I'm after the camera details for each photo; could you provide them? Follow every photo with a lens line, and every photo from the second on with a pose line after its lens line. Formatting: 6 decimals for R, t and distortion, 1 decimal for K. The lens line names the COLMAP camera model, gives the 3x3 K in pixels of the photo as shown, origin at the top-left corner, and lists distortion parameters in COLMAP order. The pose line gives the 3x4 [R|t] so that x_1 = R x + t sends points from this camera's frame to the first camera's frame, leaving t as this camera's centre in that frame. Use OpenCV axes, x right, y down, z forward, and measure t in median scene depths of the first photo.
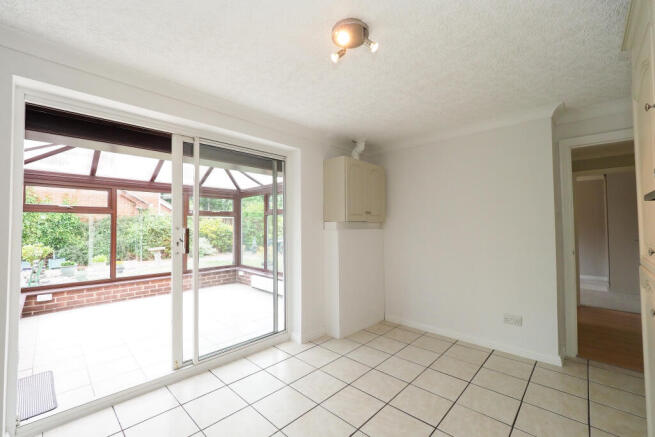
lens RADIAL K [[274.8, 0, 330.4], [0, 274.8, 220.4], [0, 0, 1]] dist [-0.013151, 0.000450]
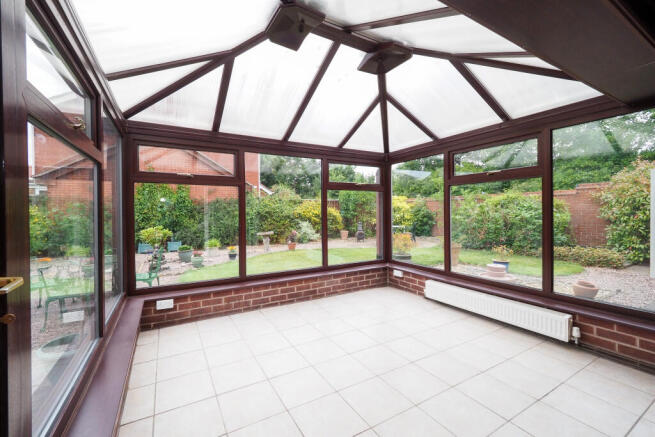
lens RADIAL K [[274.8, 0, 322.9], [0, 274.8, 215.1], [0, 0, 1]] dist [-0.013151, 0.000450]
pose [[0.959369, 0.001249, -0.282151, -0.329732], [0.008383, 0.999423, 0.032928, 0.025432], [0.282029, -0.033955, 0.958805, 0.315261]]
